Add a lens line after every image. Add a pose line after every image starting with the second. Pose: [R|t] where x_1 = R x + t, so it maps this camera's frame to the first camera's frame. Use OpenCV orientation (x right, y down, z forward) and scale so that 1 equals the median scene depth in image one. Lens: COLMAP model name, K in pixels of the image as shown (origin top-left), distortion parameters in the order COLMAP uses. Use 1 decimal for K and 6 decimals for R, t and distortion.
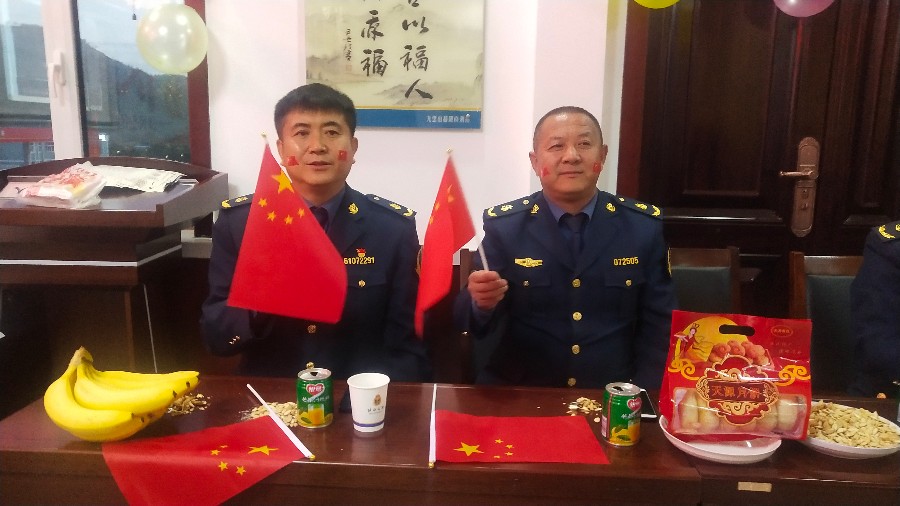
lens RADIAL K [[689.3, 0, 455.1], [0, 689.3, 266.6], [0, 0, 1]] dist [-0.006853, 0.044265]
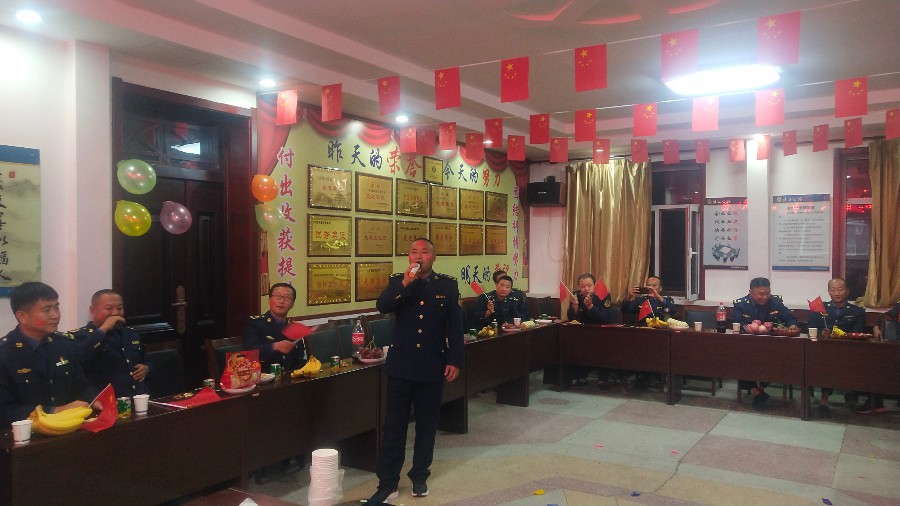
lens RADIAL K [[689.3, 0, 446.5], [0, 689.3, 258.9], [0, 0, 1]] dist [-0.006853, 0.044265]
pose [[0.511135, -0.025409, 0.859125, -0.985322], [0.170111, 0.982781, -0.072141, 0.017810], [-0.842498, 0.183020, 0.506656, -0.838355]]
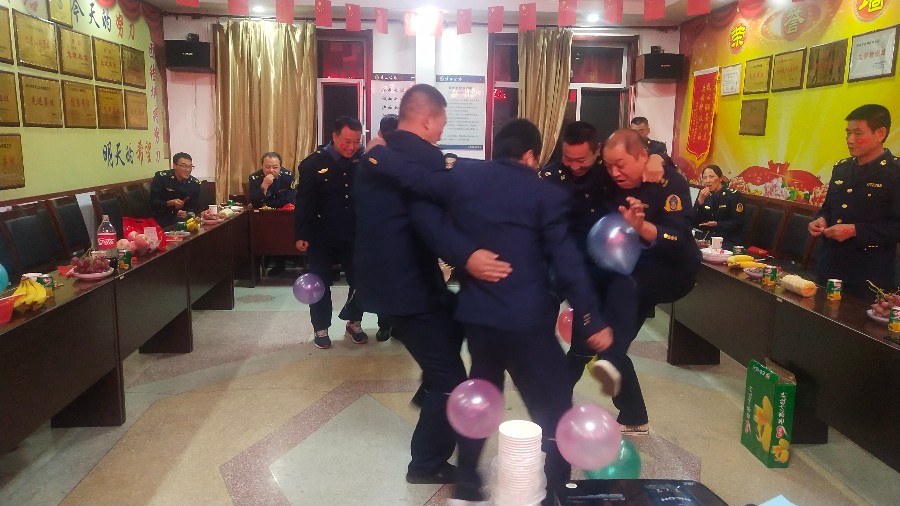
lens RADIAL K [[689.3, 0, 453.3], [0, 689.3, 261.4], [0, 0, 1]] dist [-0.006853, 0.044265]
pose [[-0.095605, -0.195396, 0.976053, -0.800161], [0.171187, 0.962709, 0.209493, -0.071547], [-0.980589, 0.187116, -0.058590, -0.197070]]
